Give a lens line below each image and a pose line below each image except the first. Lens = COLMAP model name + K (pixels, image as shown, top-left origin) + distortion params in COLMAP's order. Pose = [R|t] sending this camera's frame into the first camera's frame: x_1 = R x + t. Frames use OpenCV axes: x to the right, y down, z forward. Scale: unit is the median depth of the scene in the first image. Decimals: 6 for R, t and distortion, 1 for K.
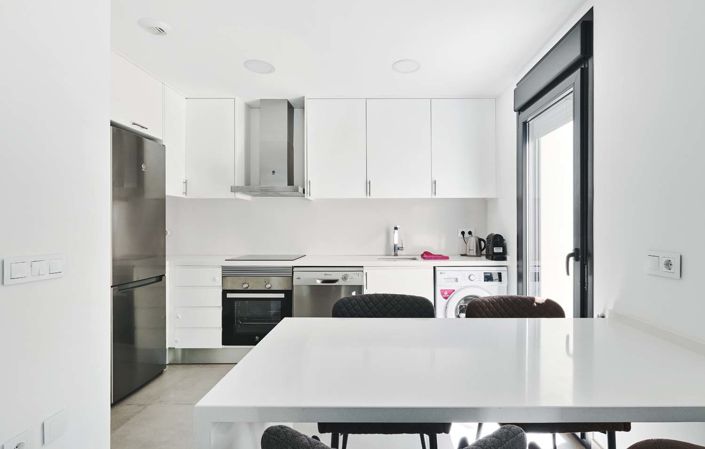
lens RADIAL K [[348.0, 0, 373.6], [0, 348.0, 224.5], [0, 0, 1]] dist [-0.003117, 0.000043]
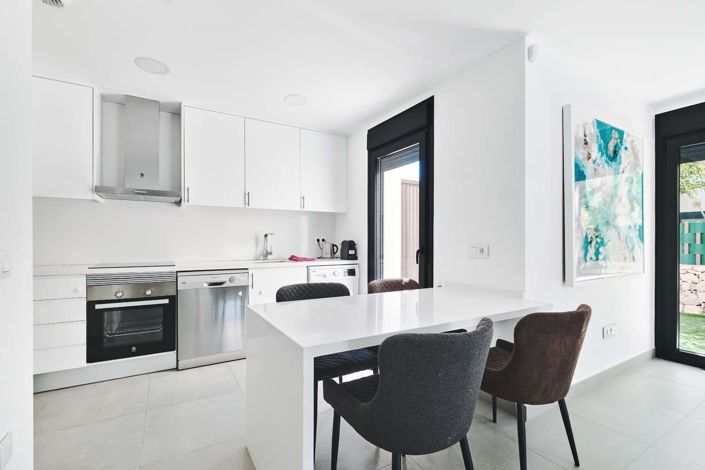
lens RADIAL K [[319.1, 0, 350.2], [0, 319.1, 240.9], [0, 0, 1]] dist [-0.002018, -0.000125]
pose [[0.858887, 0.003023, 0.512156, -0.274449], [-0.006032, 0.999973, 0.004214, 0.025307], [-0.512129, -0.006709, 0.858882, -0.045739]]
